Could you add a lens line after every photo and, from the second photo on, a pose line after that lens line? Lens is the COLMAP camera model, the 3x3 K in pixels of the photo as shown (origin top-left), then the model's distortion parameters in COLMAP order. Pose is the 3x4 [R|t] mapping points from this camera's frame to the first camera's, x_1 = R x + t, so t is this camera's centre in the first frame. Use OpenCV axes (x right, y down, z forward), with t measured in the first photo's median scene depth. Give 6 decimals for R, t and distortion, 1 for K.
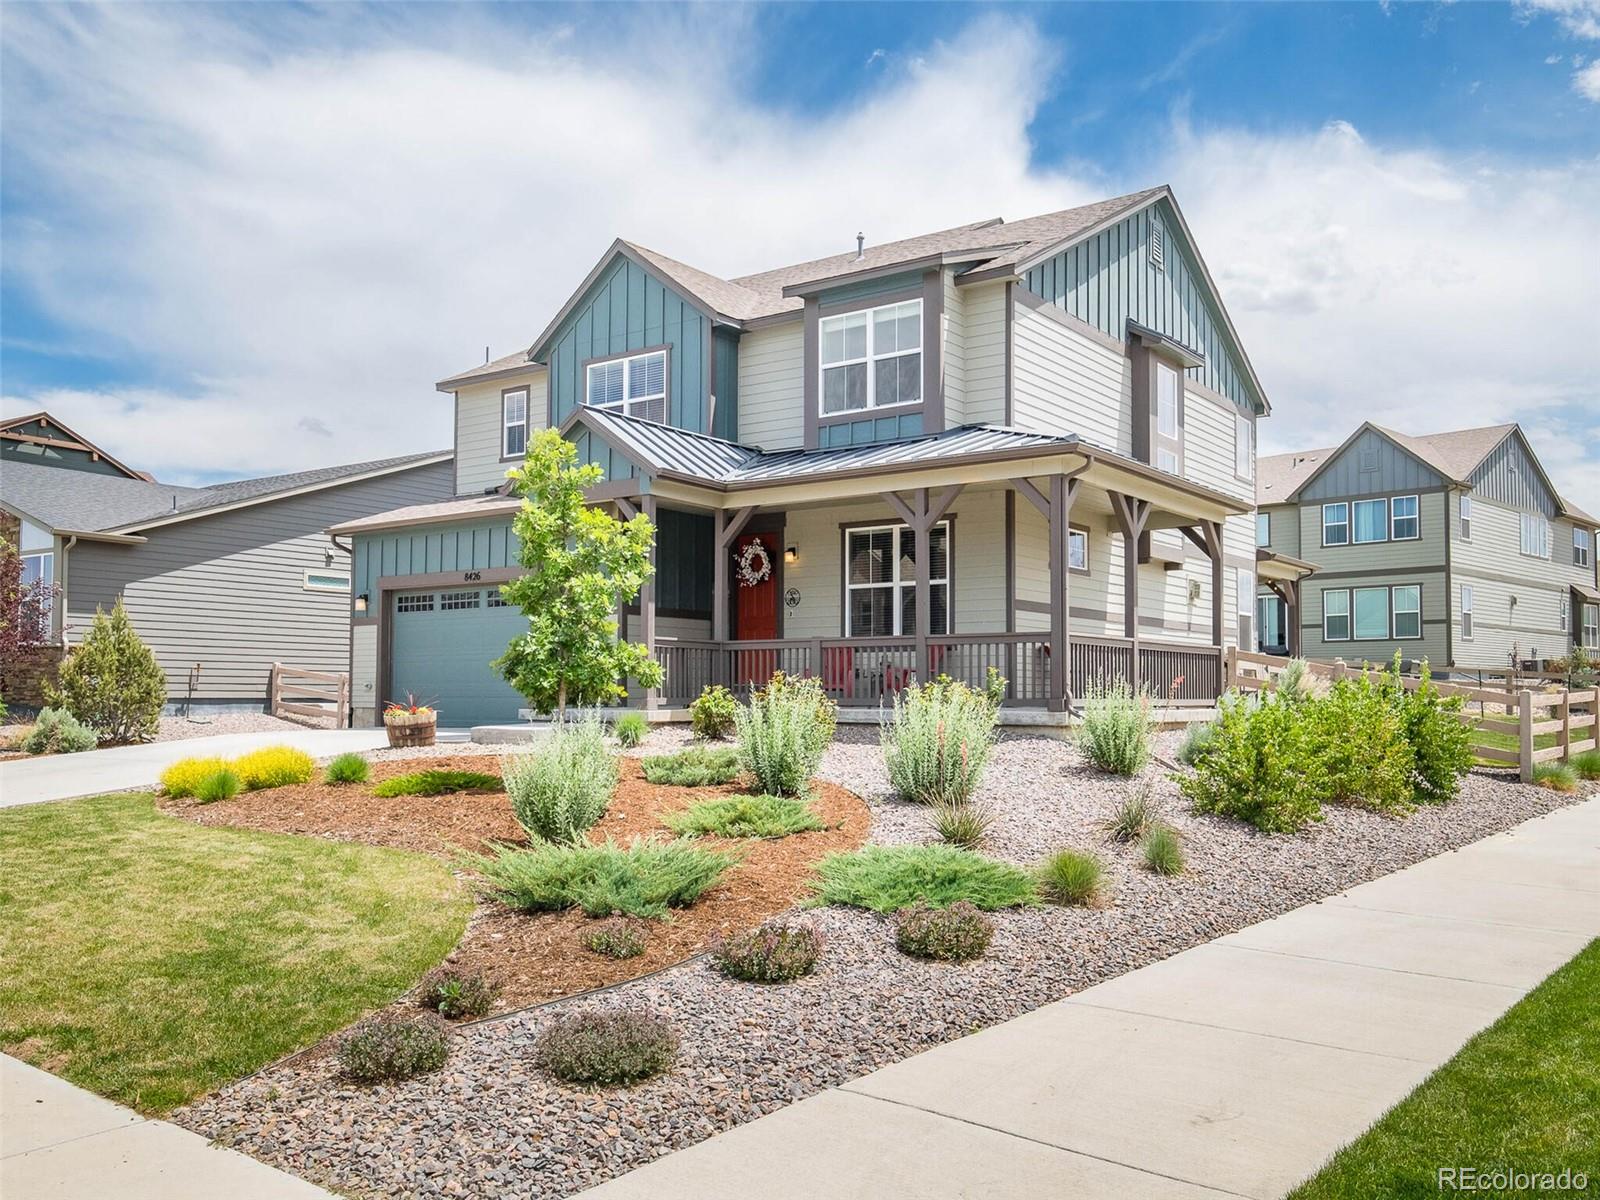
lens RADIAL K [[1319.8, 0, 798.2], [0, 1319.8, 608.5], [0, 0, 1]] dist [0.004783, 0.001344]
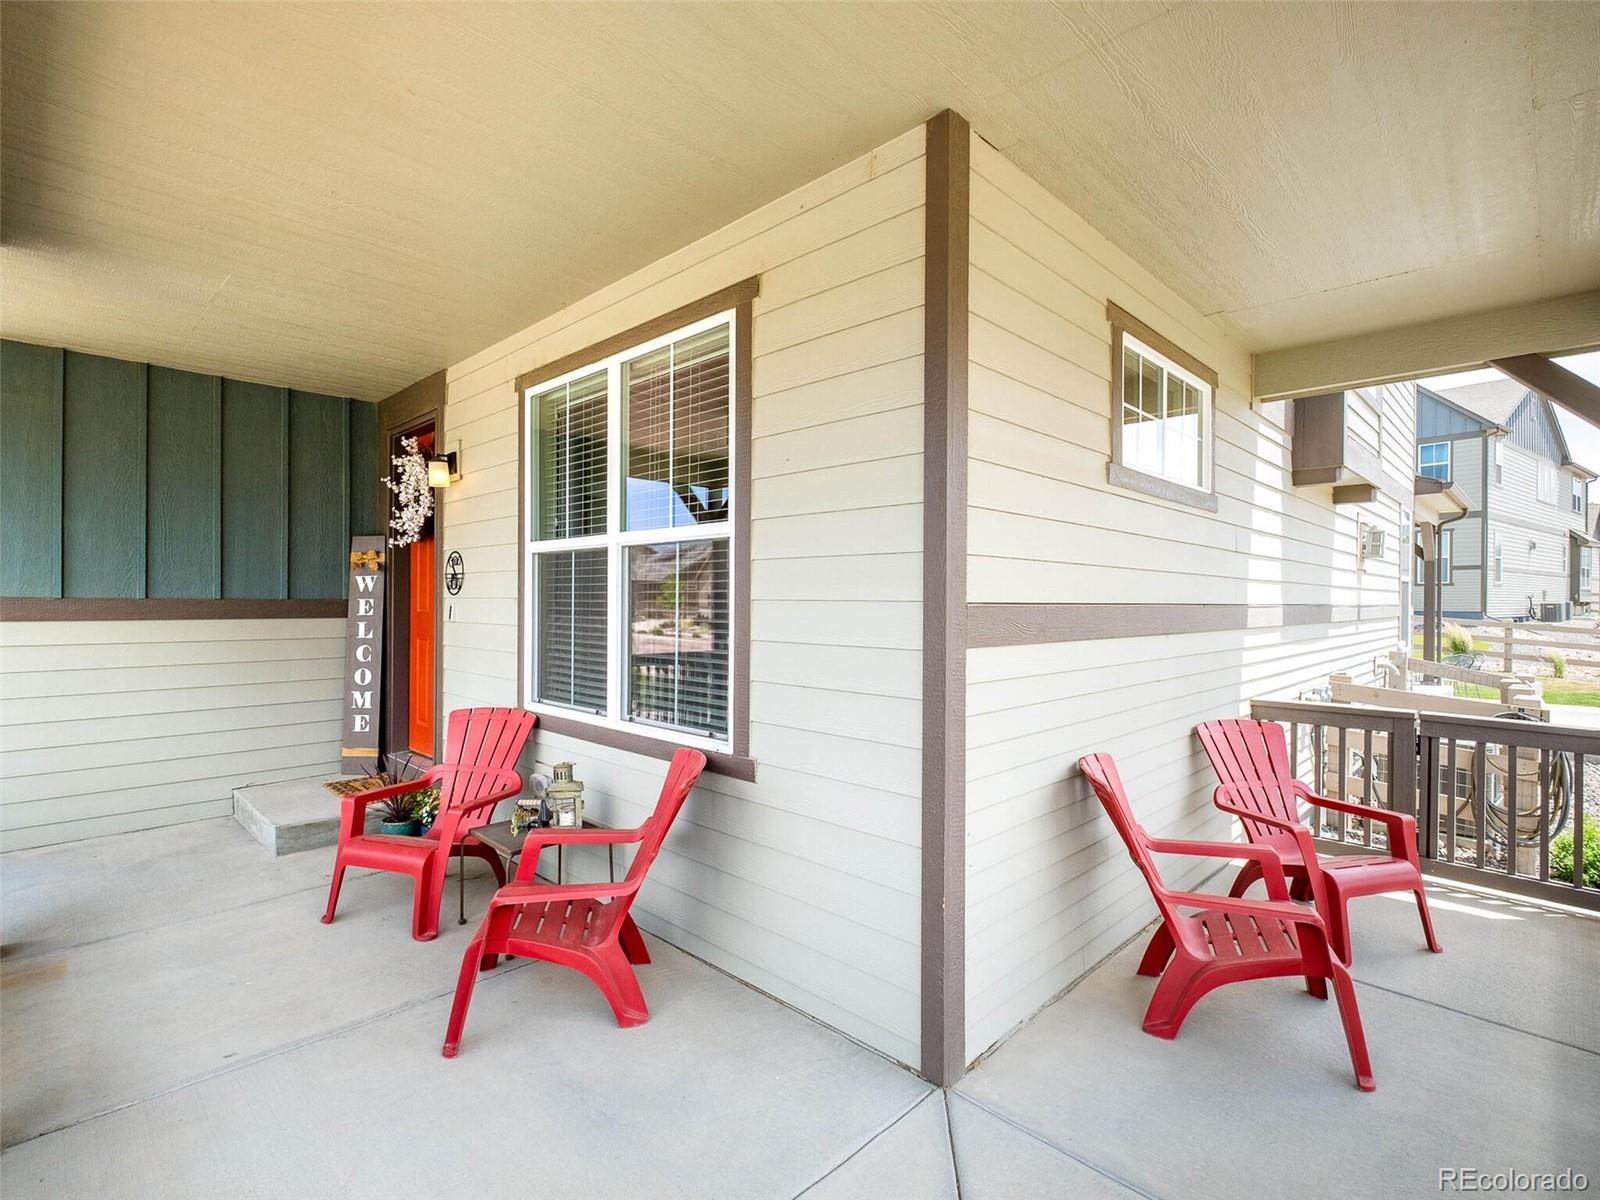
lens RADIAL K [[780.5, 0, 804.1], [0, 780.5, 599.6], [0, 0, 1]] dist [-0.003126, -0.000286]
pose [[0.991087, 0.000551, -0.133212, 0.133499], [0.007853, 0.998011, 0.062556, -0.013999], [0.132981, -0.063045, 0.989111, 0.743419]]
